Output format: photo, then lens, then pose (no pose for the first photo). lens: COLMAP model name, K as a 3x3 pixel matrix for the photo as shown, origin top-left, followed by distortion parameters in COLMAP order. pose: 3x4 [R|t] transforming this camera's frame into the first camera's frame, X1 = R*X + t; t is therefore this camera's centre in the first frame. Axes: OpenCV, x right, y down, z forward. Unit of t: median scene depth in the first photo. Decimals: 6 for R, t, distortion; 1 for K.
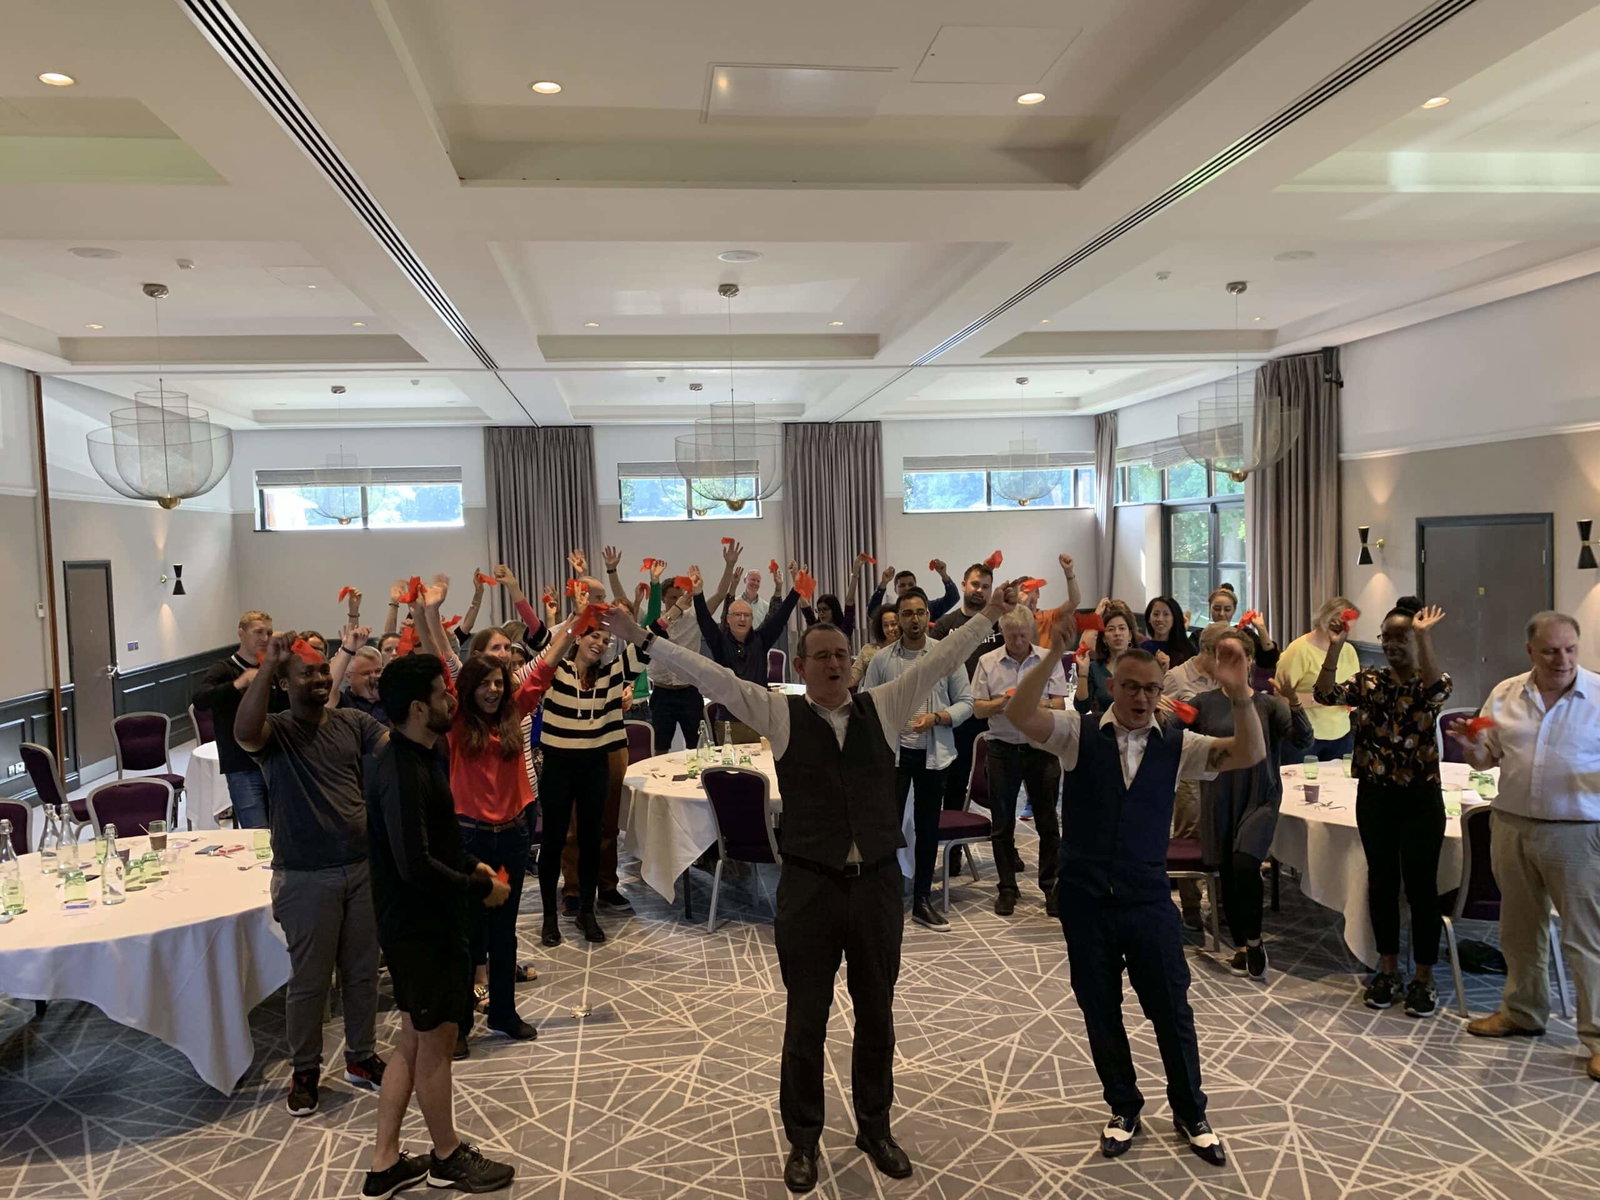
lens RADIAL K [[1193.4, 0, 802.0], [0, 1193.4, 603.9], [0, 0, 1]] dist [0.036374, -0.030905]
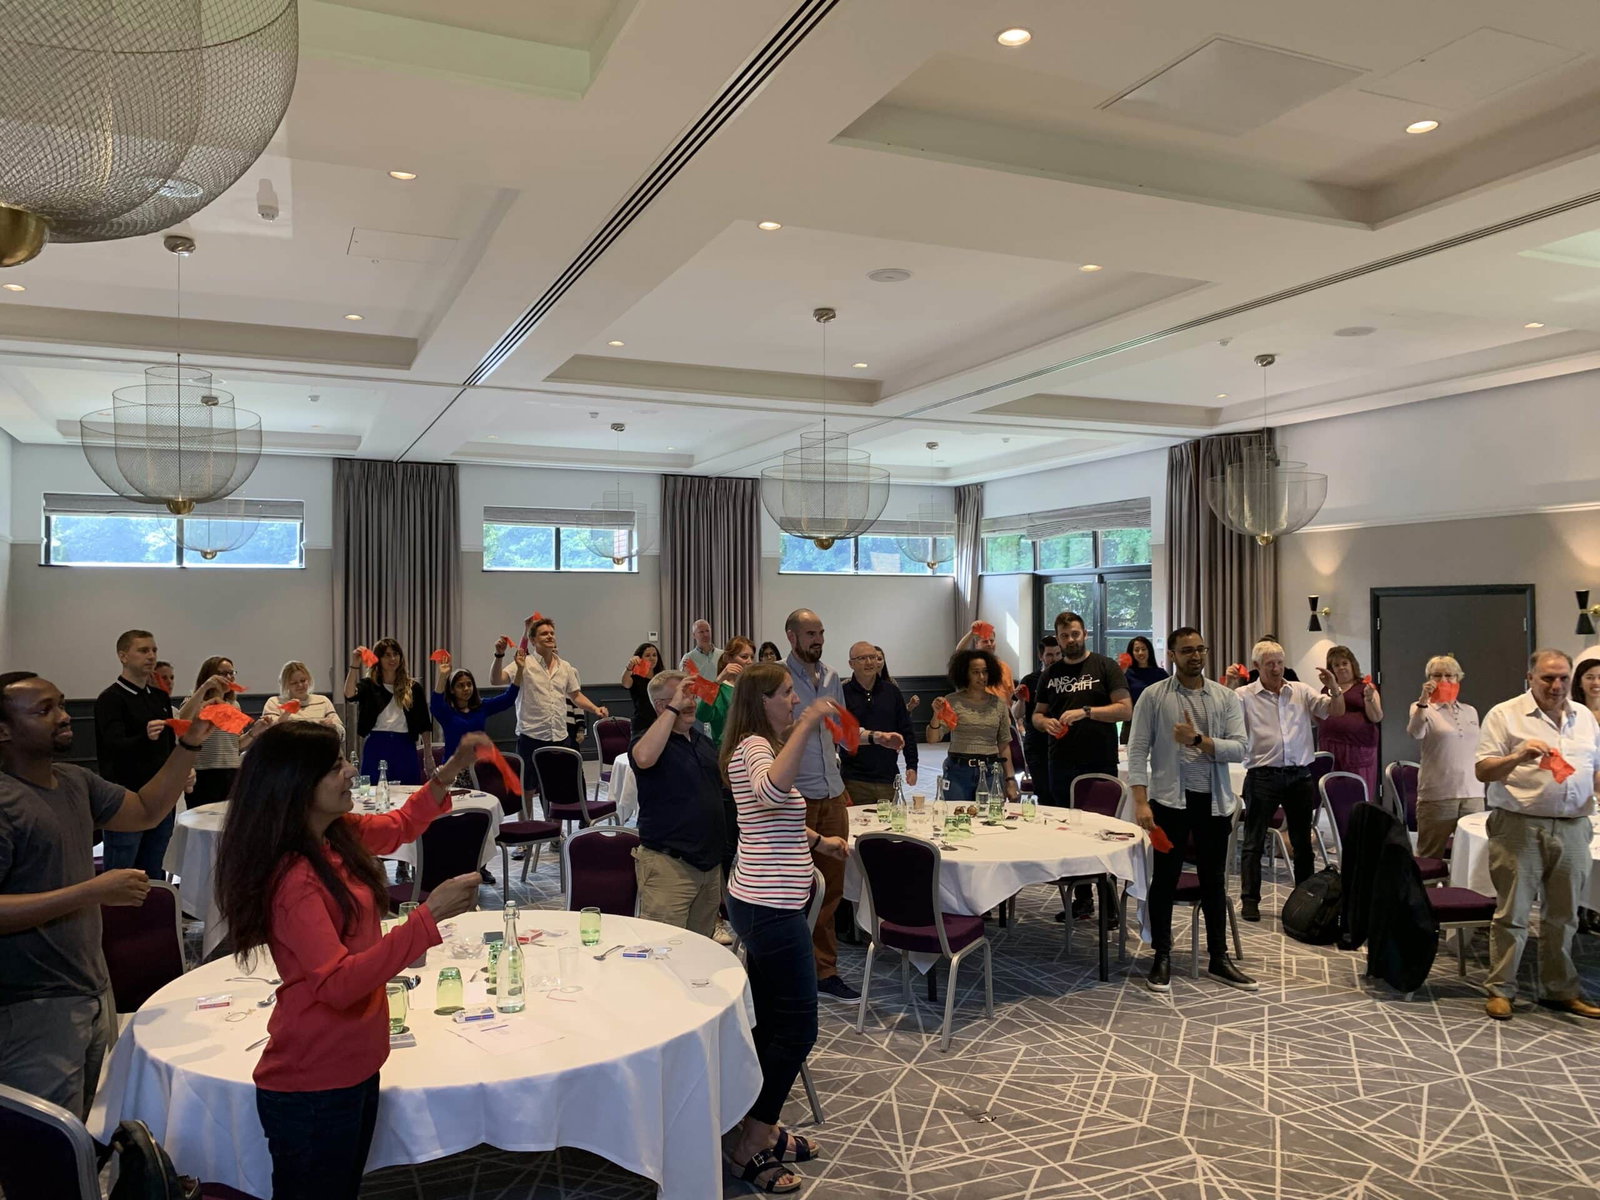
lens RADIAL K [[1193.4, 0, 802.7], [0, 1193.4, 600.5], [0, 0, 1]] dist [0.036374, -0.030905]
pose [[0.964019, 0.031710, 0.263933, -0.238109], [-0.014285, 0.997605, -0.067678, 0.017689], [-0.265447, 0.061473, 0.962164, 0.090178]]
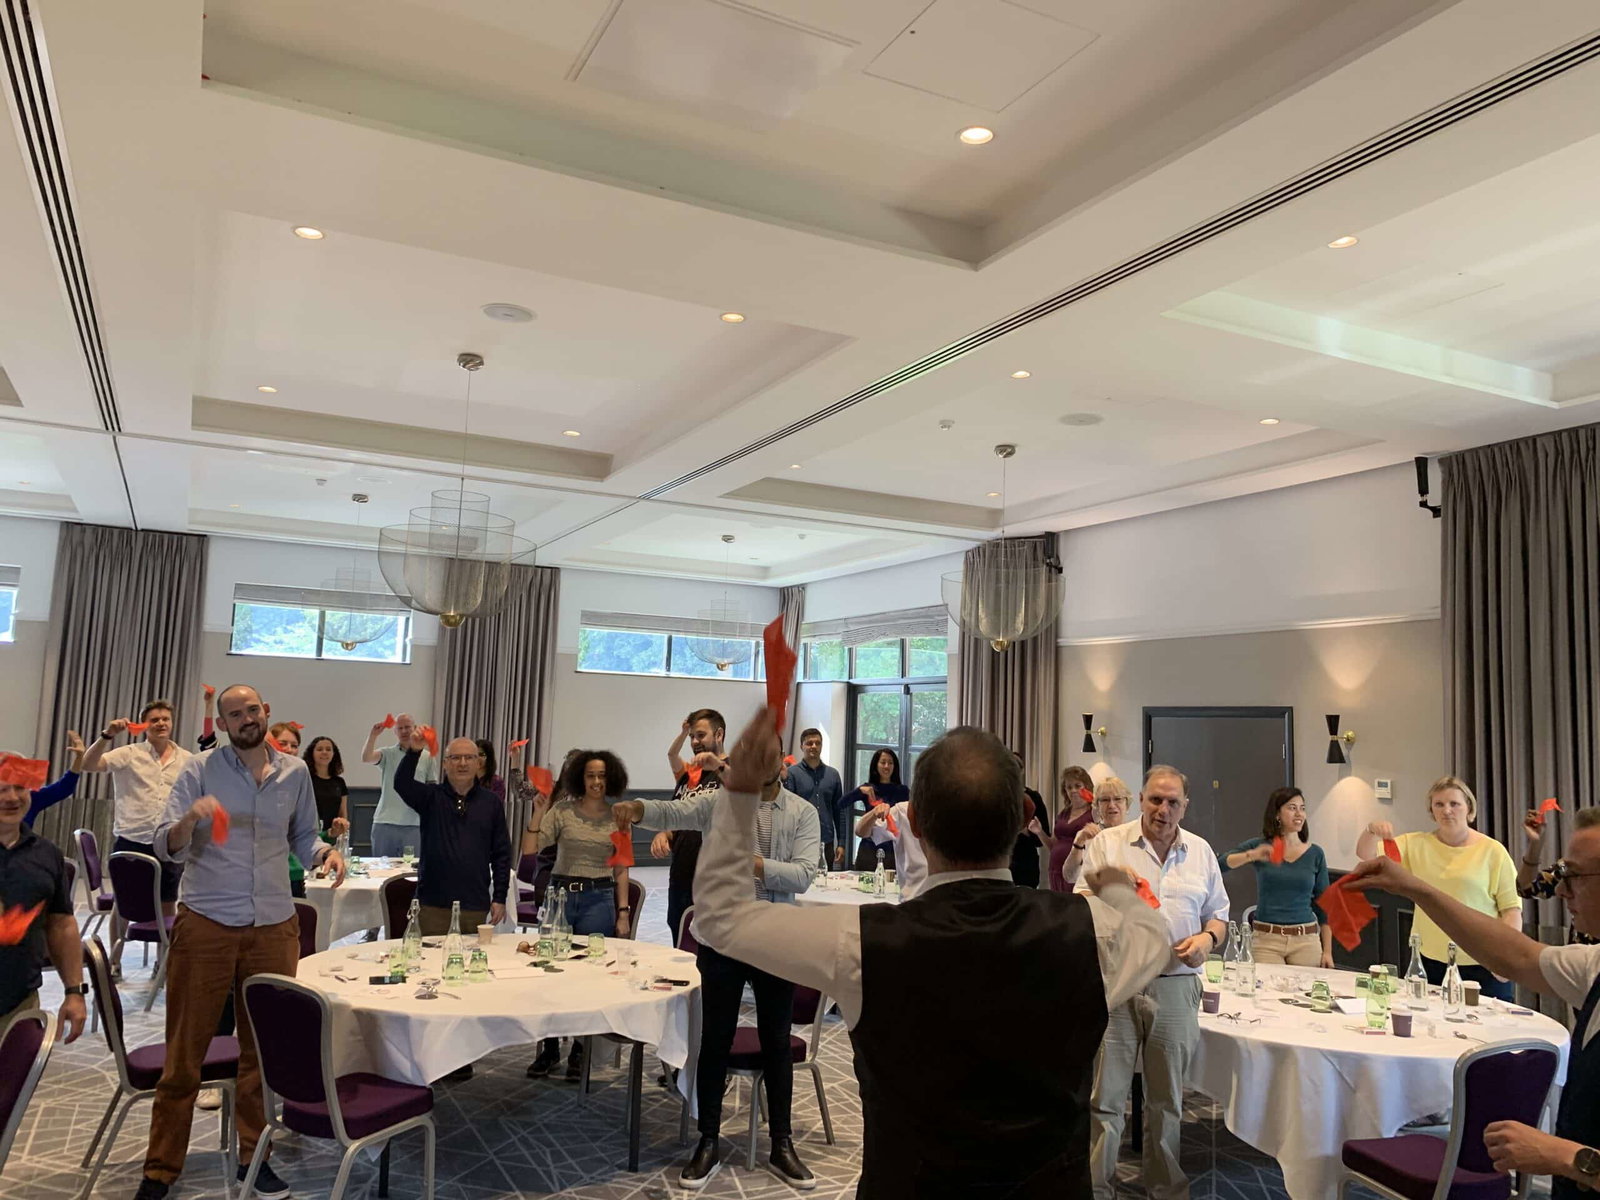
lens RADIAL K [[1212.2, 0, 794.4], [0, 1212.2, 590.4], [0, 0, 1]] dist [0.026784, -0.031451]
pose [[0.946857, 0.101457, 0.305236, -0.067220], [-0.050276, 0.983969, -0.171105, 0.017756], [-0.317702, 0.146666, 0.936779, 0.128046]]
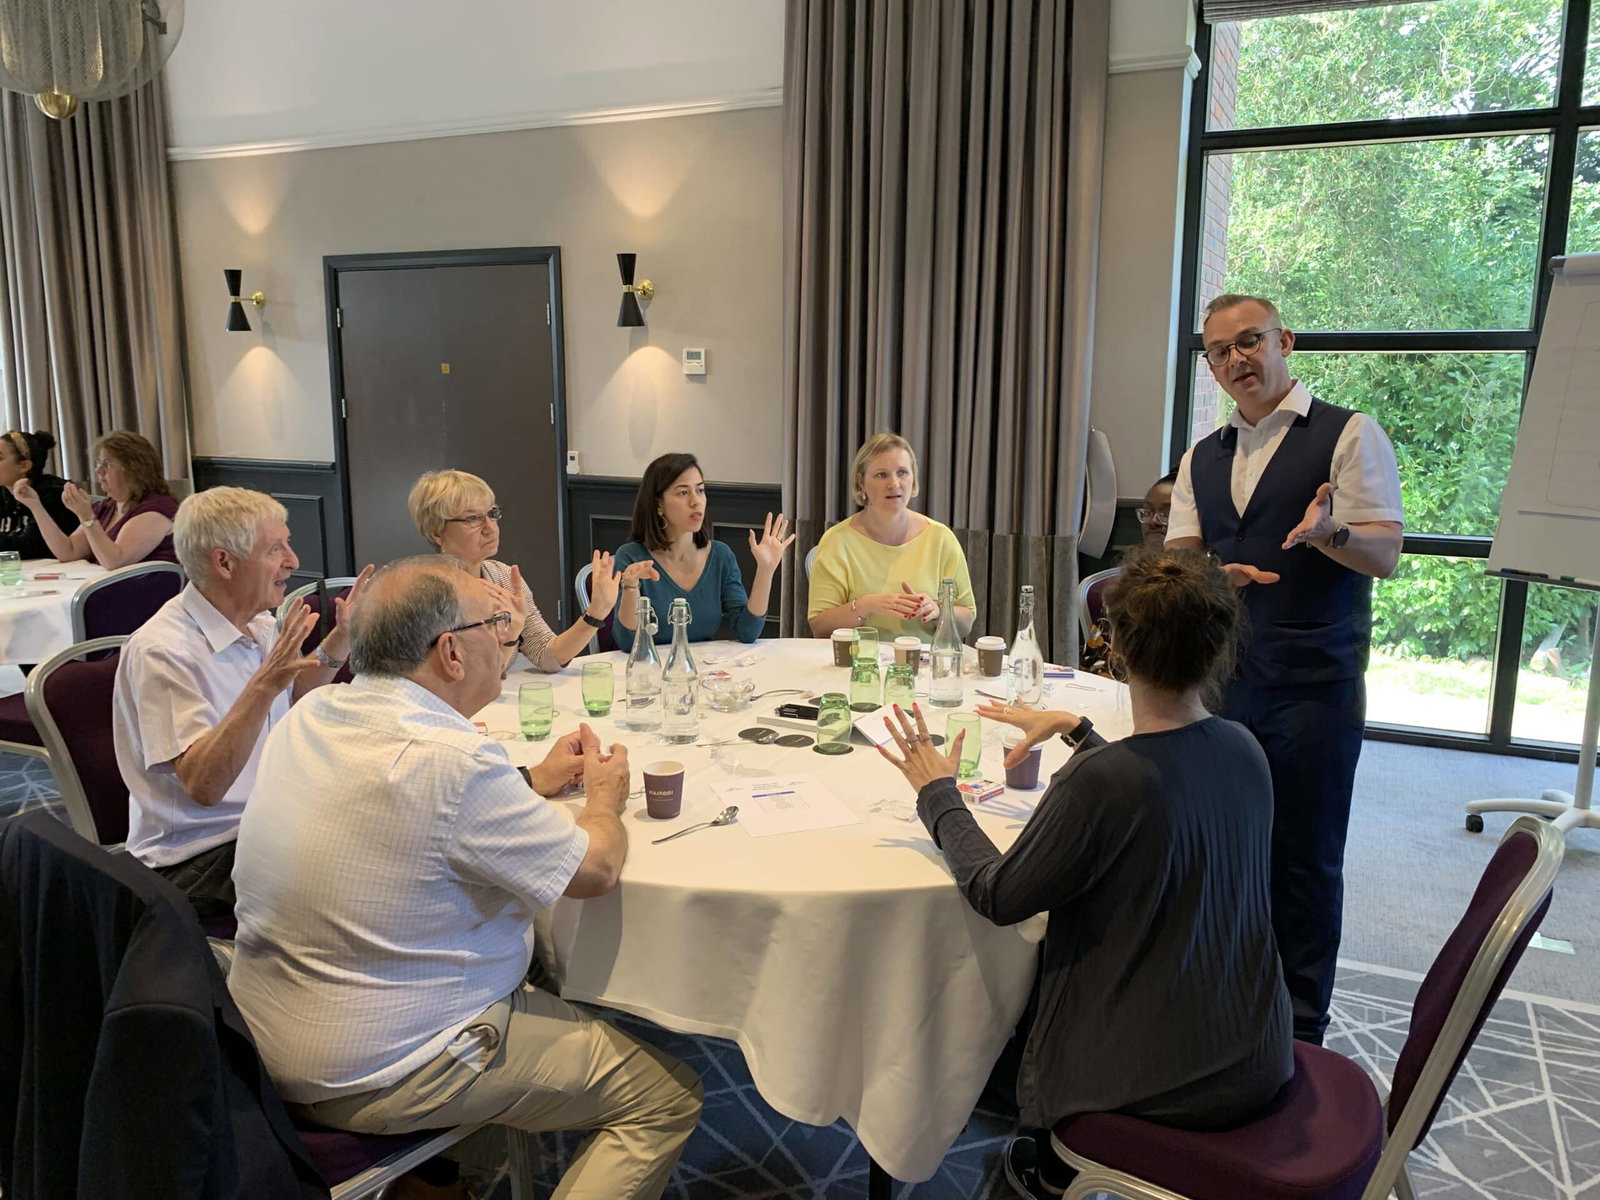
lens RADIAL K [[1212.2, 0, 799.2], [0, 1212.2, 608.7], [0, 0, 1]] dist [0.026784, -0.031451]
pose [[0.539068, -0.117548, 0.834020, 0.076332], [0.010205, 0.991052, 0.133084, 0.027990], [-0.842201, -0.063230, 0.535444, 0.385834]]
